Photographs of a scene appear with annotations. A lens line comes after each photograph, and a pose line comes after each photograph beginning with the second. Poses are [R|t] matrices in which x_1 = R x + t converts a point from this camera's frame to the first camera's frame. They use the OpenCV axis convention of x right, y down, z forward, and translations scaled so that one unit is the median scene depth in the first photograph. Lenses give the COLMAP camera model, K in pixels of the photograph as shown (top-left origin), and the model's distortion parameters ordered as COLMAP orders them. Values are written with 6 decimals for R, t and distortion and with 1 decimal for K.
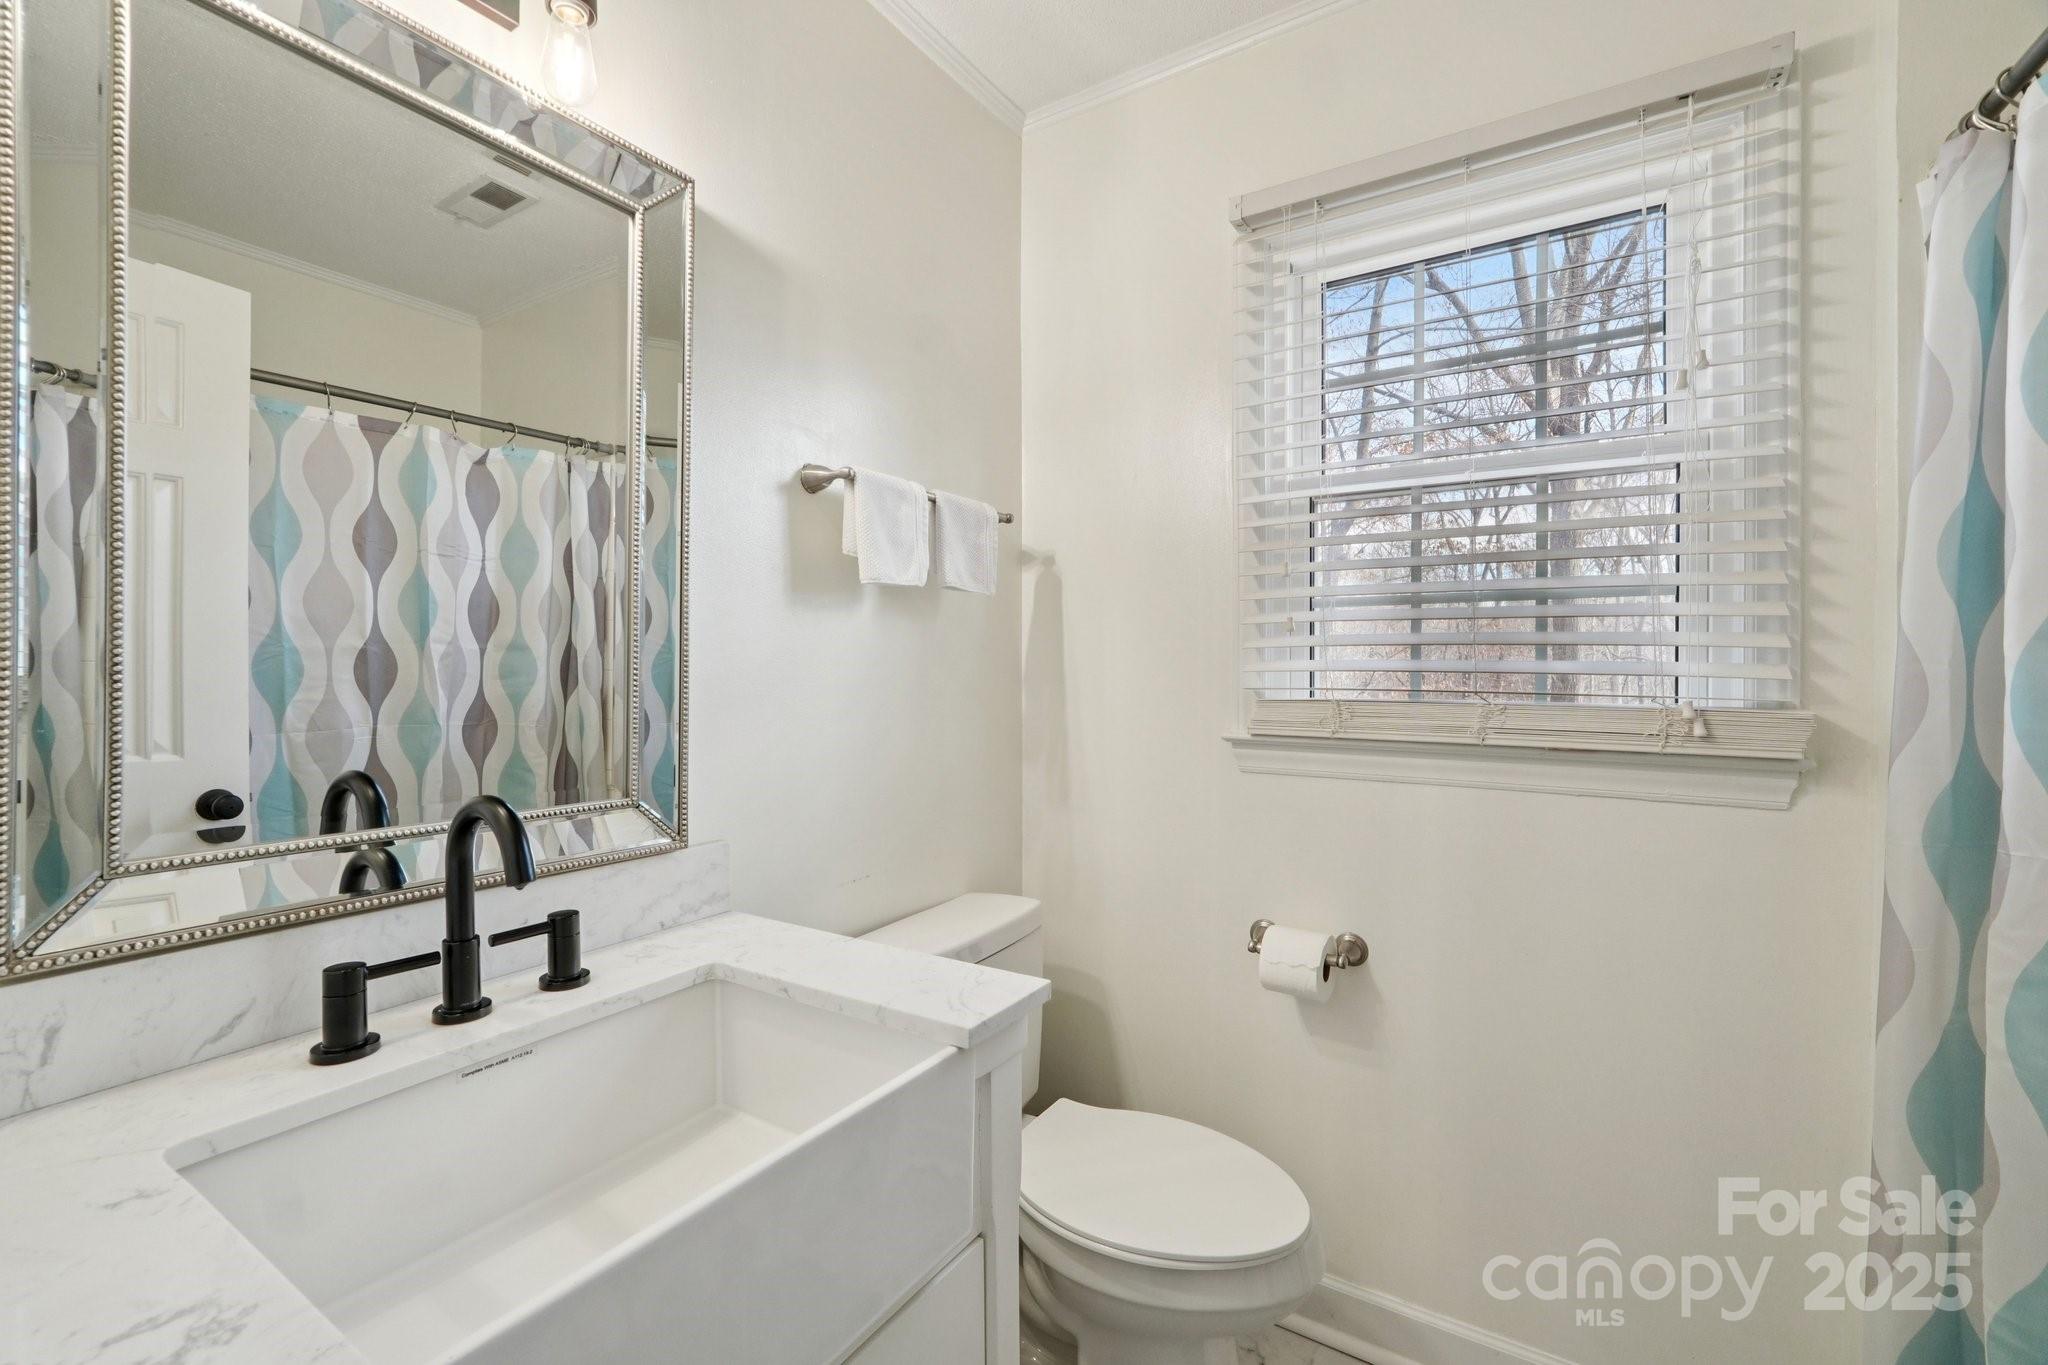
lens RADIAL K [[867.7, 0, 1027.3], [0, 867.7, 679.0], [0, 0, 1]] dist [-0.017666, 0.006878]
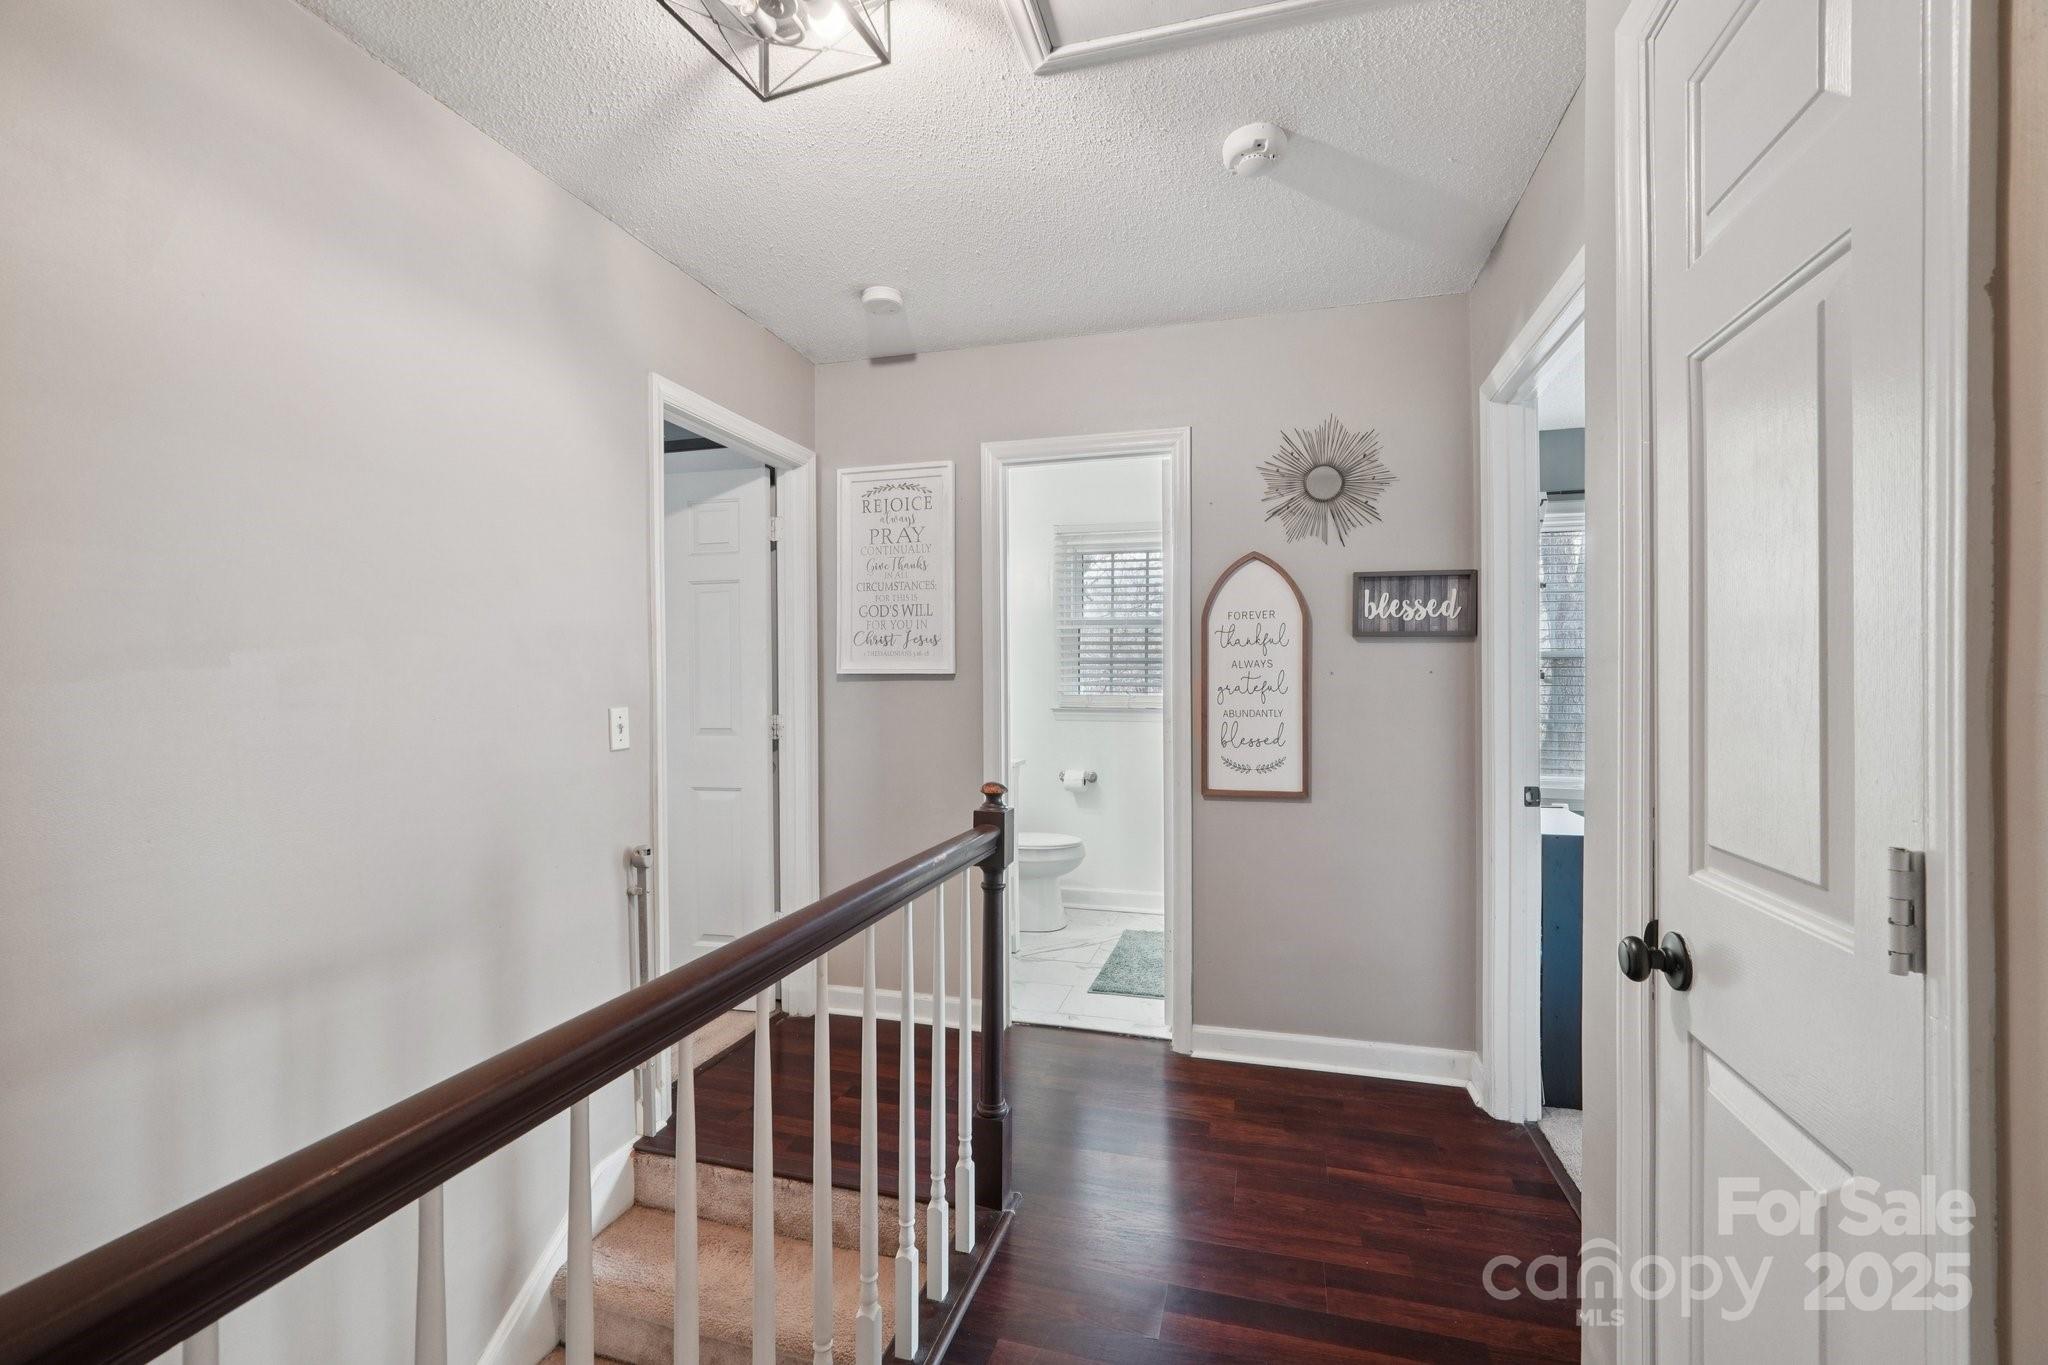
lens RADIAL K [[867.7, 0, 1019.9], [0, 867.7, 684.5], [0, 0, 1]] dist [-0.017666, 0.006878]
pose [[0.958423, -0.004057, 0.285323, -0.748512], [0.005561, 0.999975, -0.004462, -0.002839], [-0.285297, 0.005864, 0.958421, -1.885185]]
